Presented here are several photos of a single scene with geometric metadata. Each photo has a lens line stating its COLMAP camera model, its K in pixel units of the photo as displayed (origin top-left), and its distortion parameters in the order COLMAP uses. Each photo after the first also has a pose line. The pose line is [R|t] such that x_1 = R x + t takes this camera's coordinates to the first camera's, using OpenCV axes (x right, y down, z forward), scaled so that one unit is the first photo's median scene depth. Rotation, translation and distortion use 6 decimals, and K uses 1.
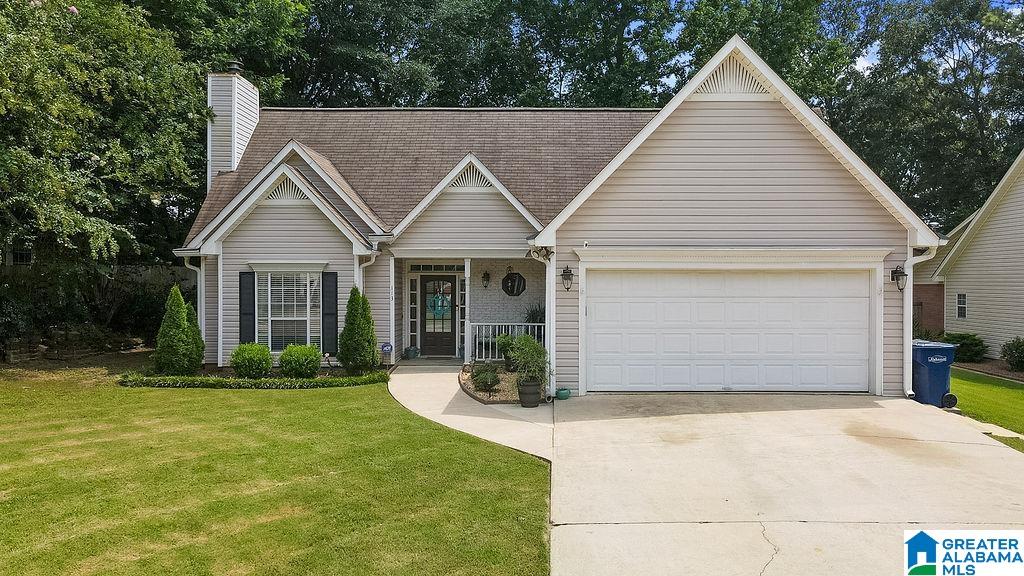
lens RADIAL K [[758.6, 0, 532.1], [0, 758.6, 292.6], [0, 0, 1]] dist [0.003532, 0.004637]
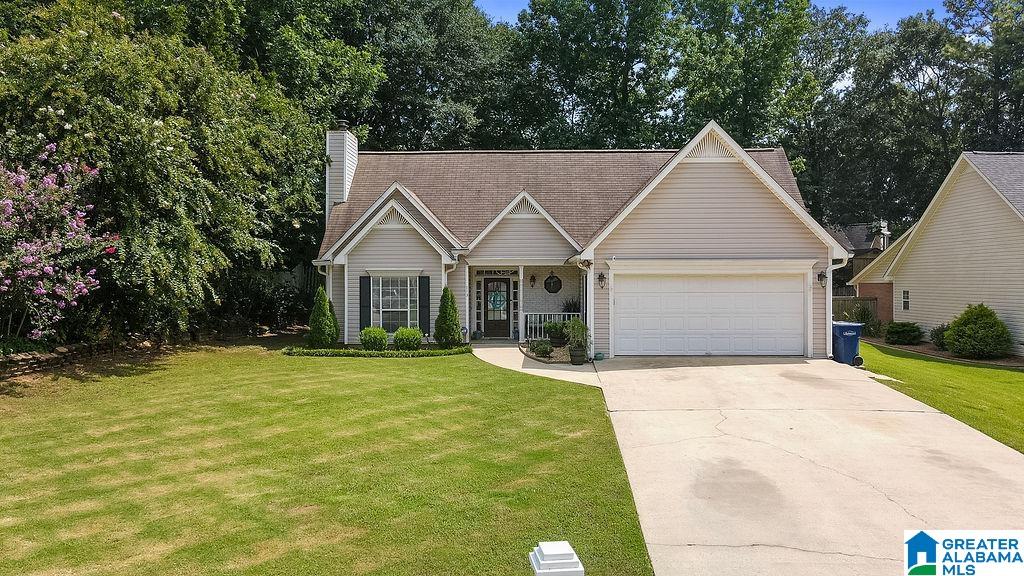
lens RADIAL K [[739.6, 0, 512.0], [0, 739.6, 288.0], [0, 0, 1]] dist [0.001006, 0.006909]
pose [[0.999637, -0.004088, -0.026633, -0.067826], [0.003941, 0.999977, -0.005566, 0.002651], [0.026655, 0.005459, 0.999630, -0.350255]]
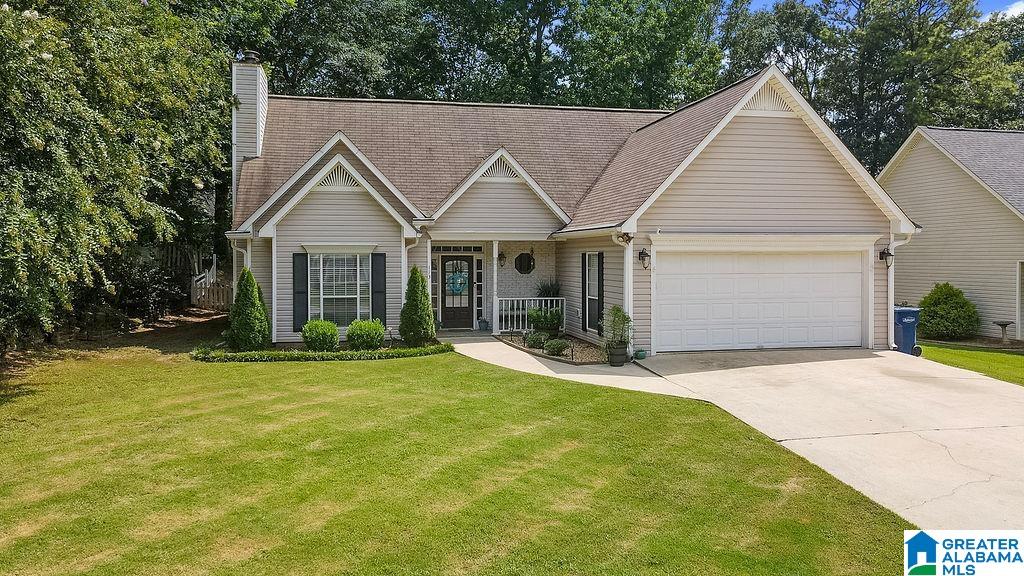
lens RADIAL K [[749.7, 0, 512.5], [0, 749.7, 271.6], [0, 0, 1]] dist [0.009488, 0.005251]
pose [[0.979895, -0.007473, 0.199375, -0.288692], [0.006853, 0.999969, 0.003799, -0.003499], [-0.199397, -0.002357, 0.979916, -0.095396]]
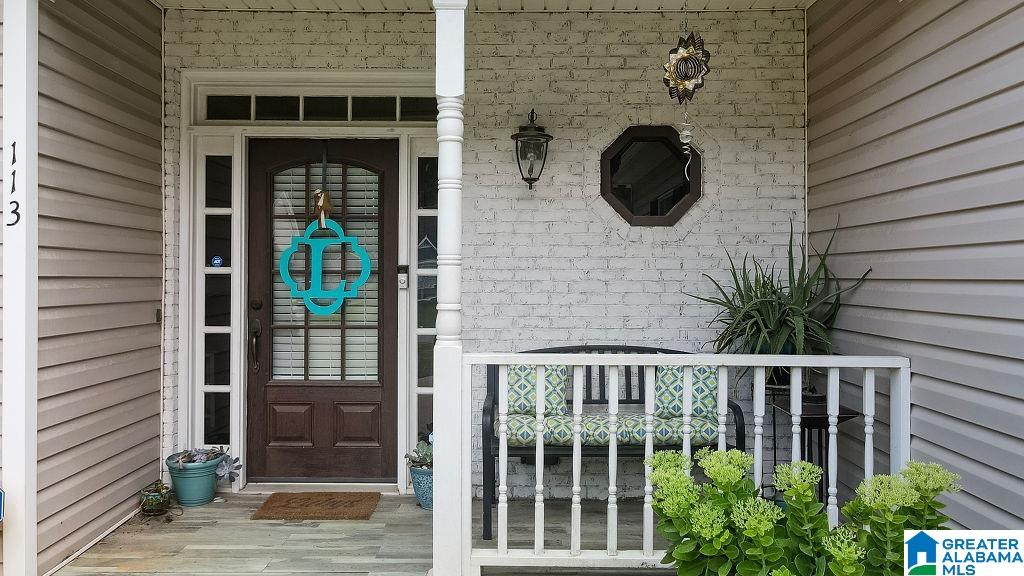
lens RADIAL K [[739.6, 0, 512.0], [0, 739.6, 288.0], [0, 0, 1]] dist [0.001006, 0.006909]
pose [[0.999975, 0.003865, 0.005939, -0.073492], [-0.003859, 0.999992, -0.000980, 0.025307], [-0.005943, 0.000957, 0.999982, 0.848866]]
